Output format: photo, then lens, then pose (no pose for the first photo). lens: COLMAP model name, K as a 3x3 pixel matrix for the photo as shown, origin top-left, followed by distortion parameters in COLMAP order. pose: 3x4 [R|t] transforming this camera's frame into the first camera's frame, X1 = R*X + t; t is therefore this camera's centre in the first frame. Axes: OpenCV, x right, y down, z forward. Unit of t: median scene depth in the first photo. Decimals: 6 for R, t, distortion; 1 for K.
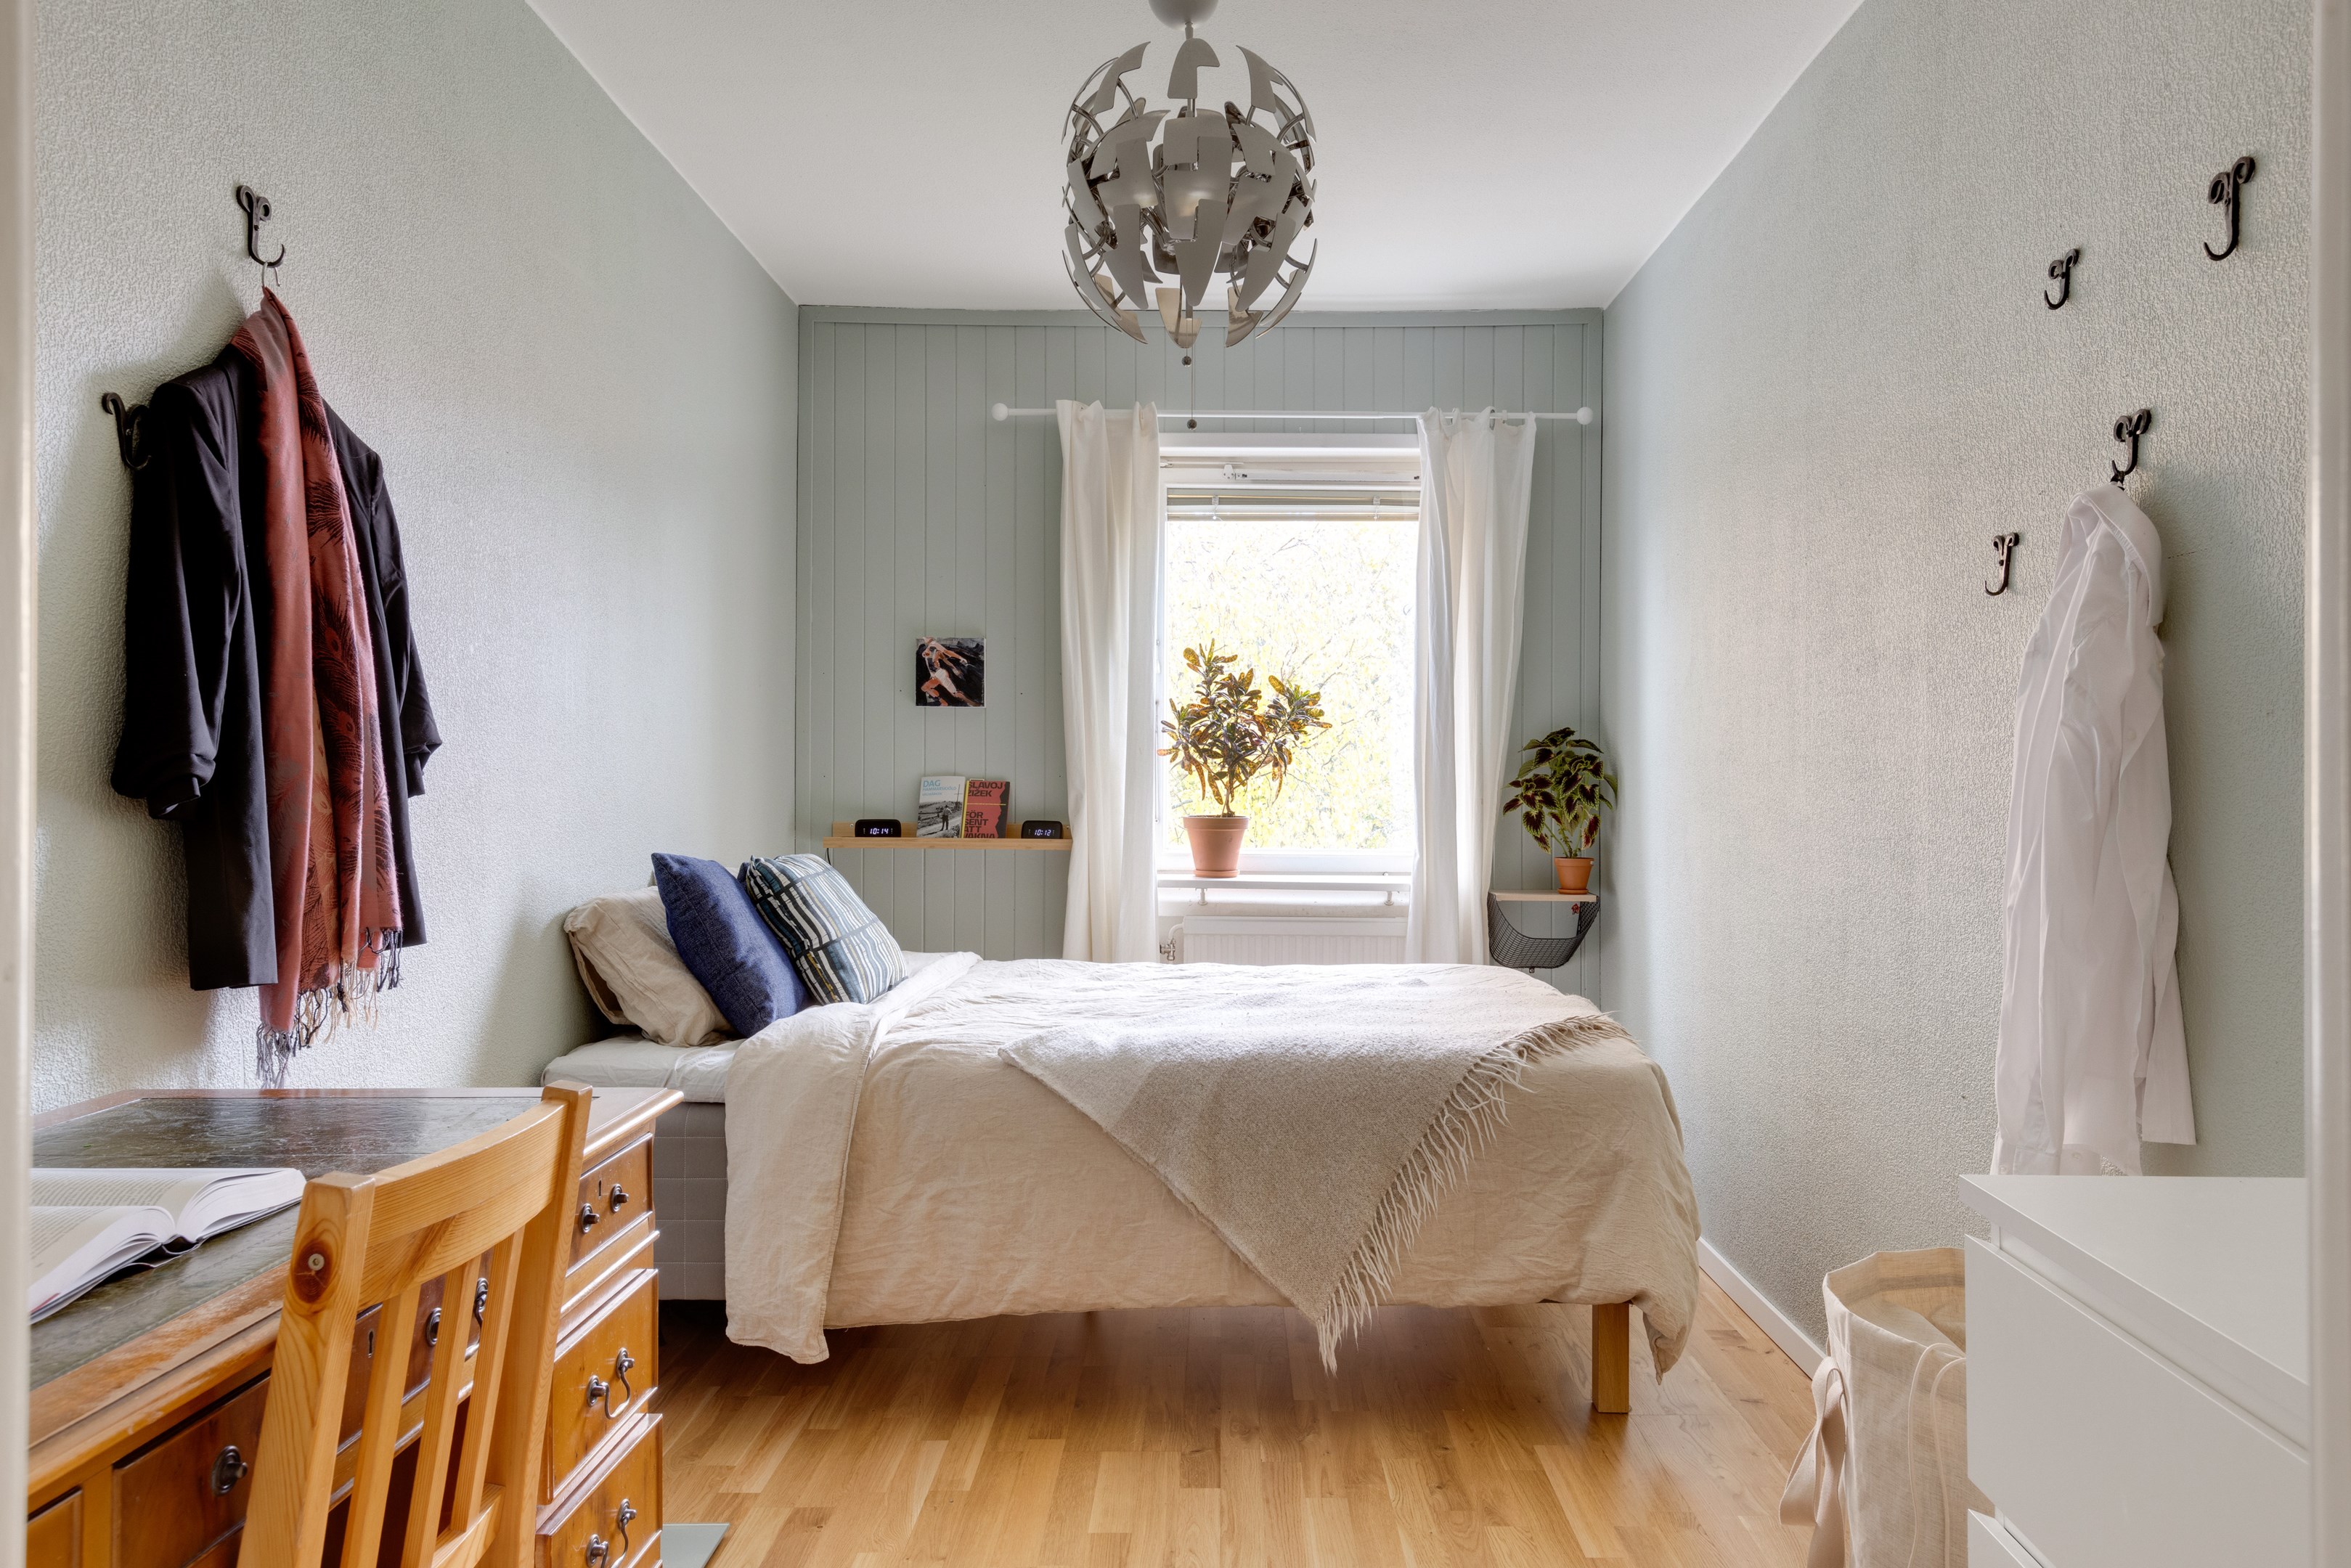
lens RADIAL K [[1695.0, 0, 1175.5], [0, 1695.0, 784.0], [0, 0, 1]] dist [0.013122, 0.004912]
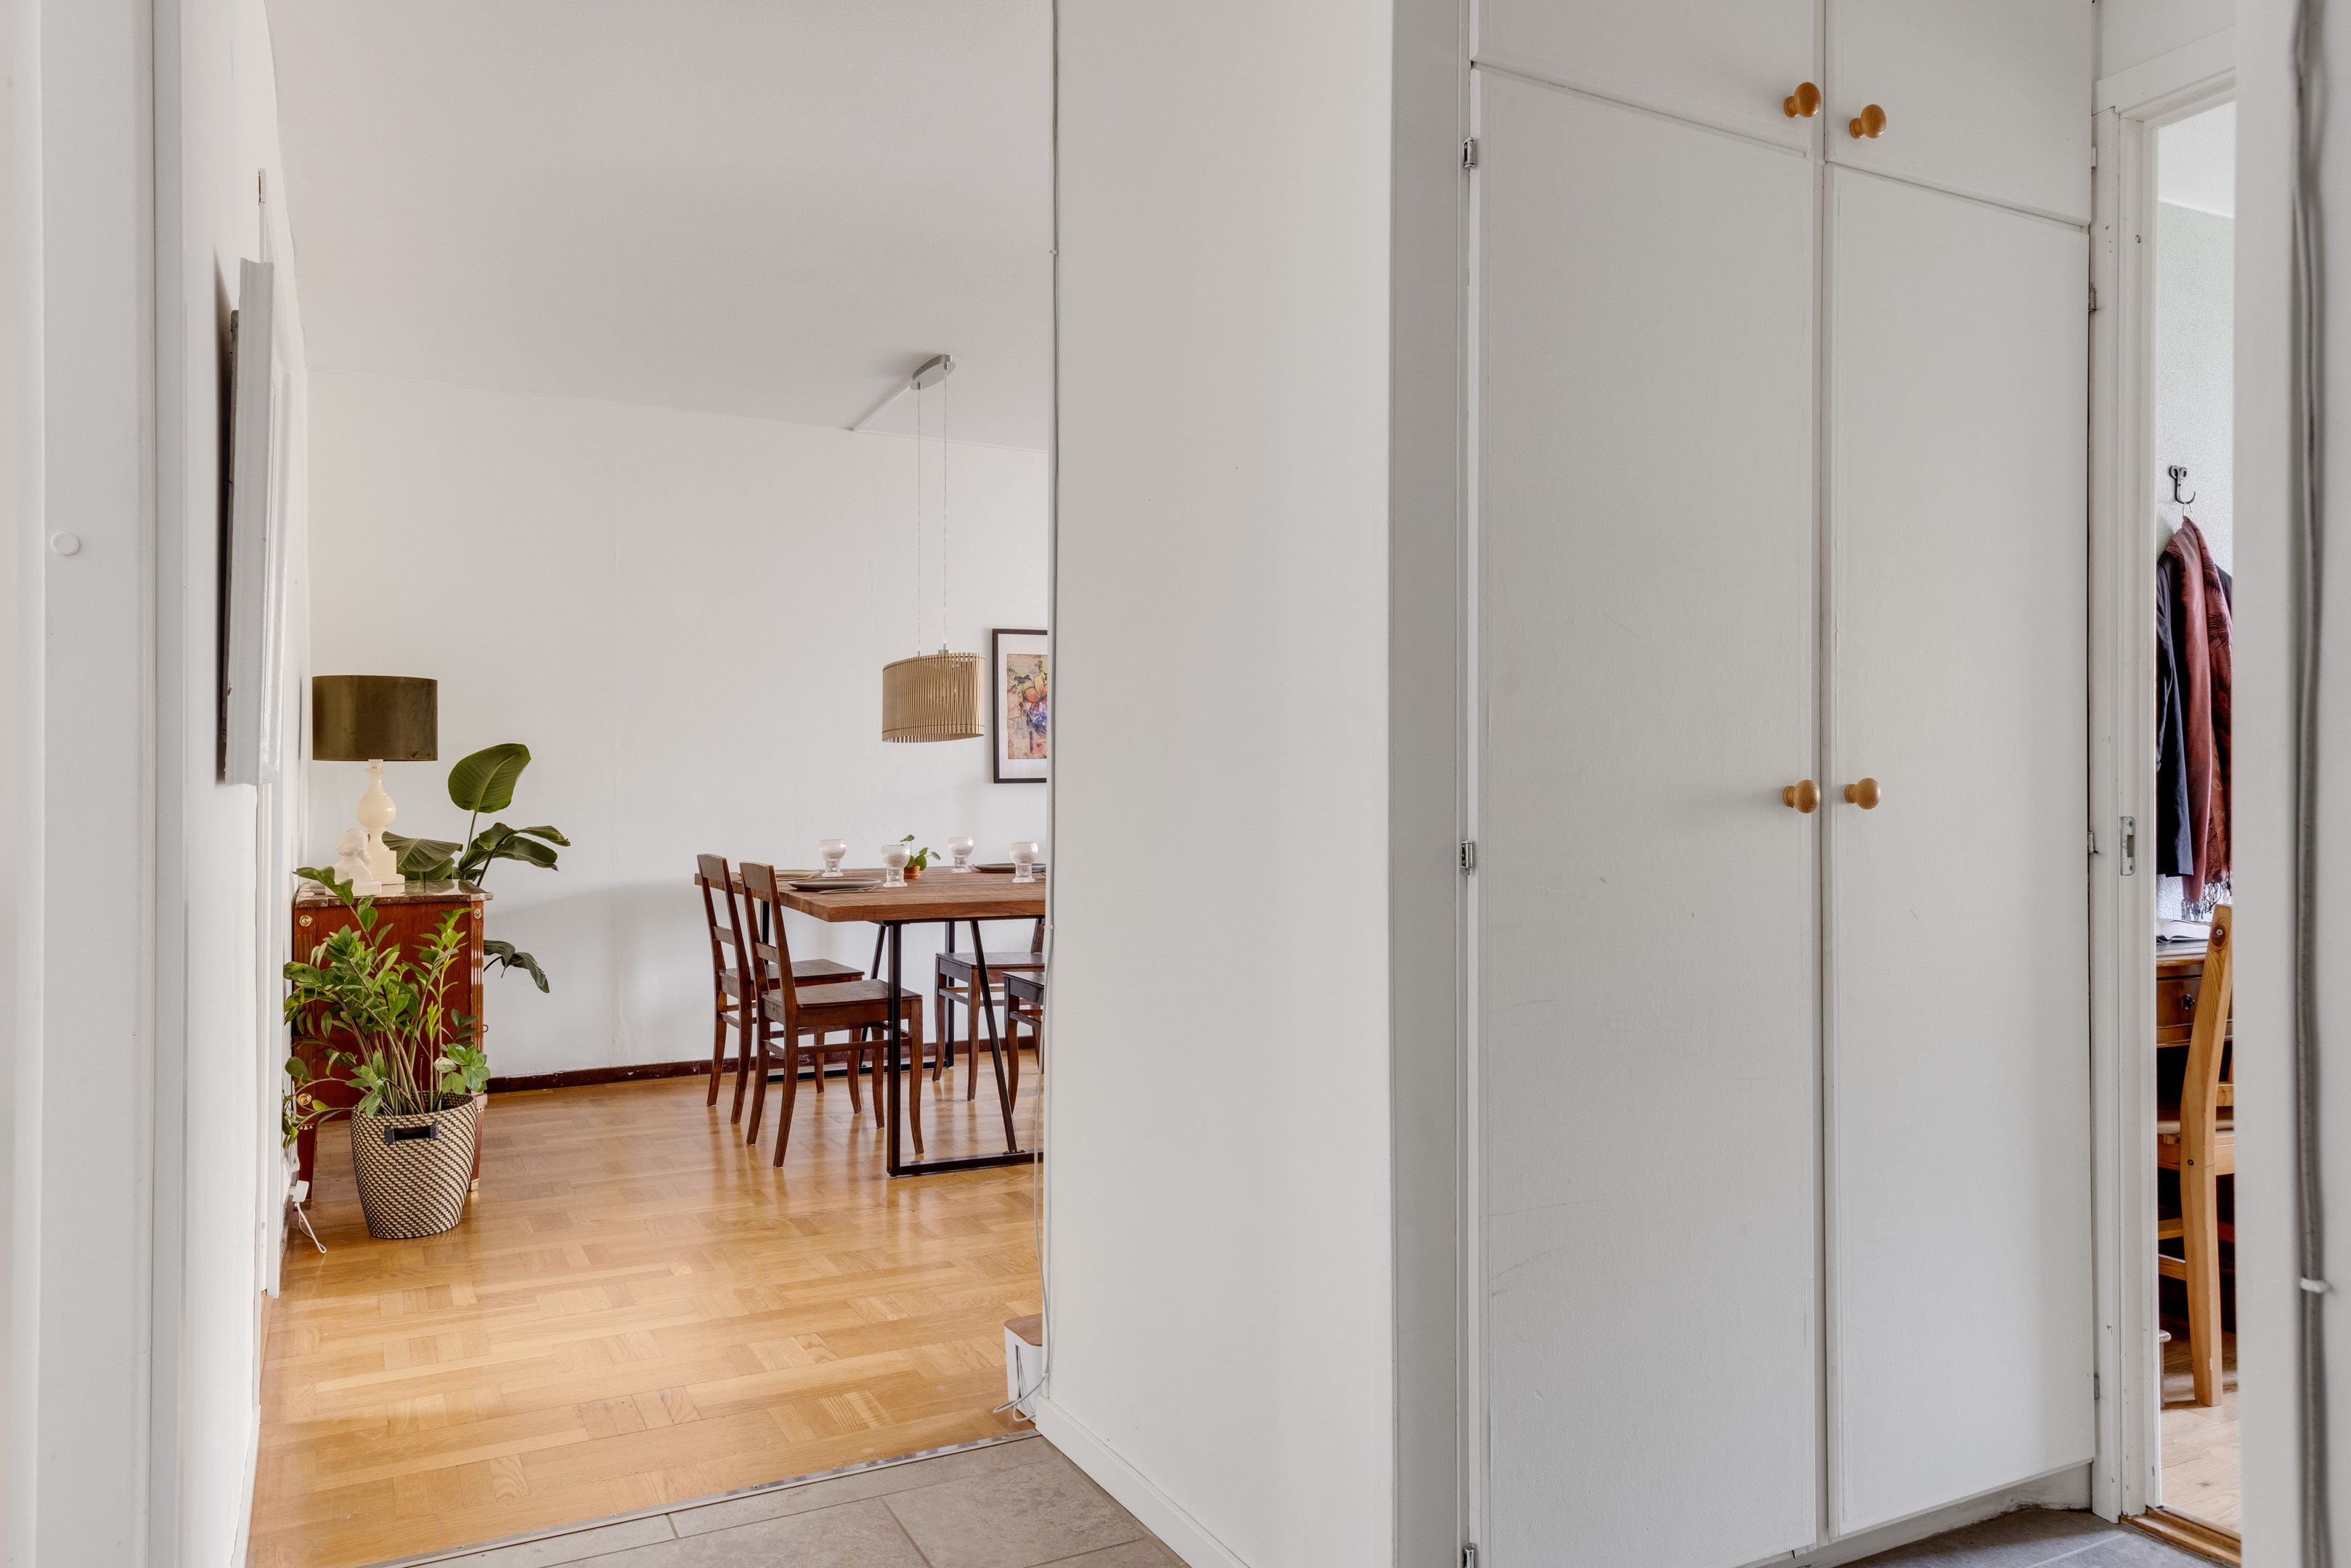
lens RADIAL K [[1509.0, 0, 1175.5], [0, 1509.0, 784.0], [0, 0, 1]] dist [0.021171, 0.000219]
pose [[0.488142, -0.009010, -0.872718, 0.409656], [-0.001643, 0.999935, -0.011242, 0.031866], [0.872763, 0.006921, 0.488096, -0.833285]]
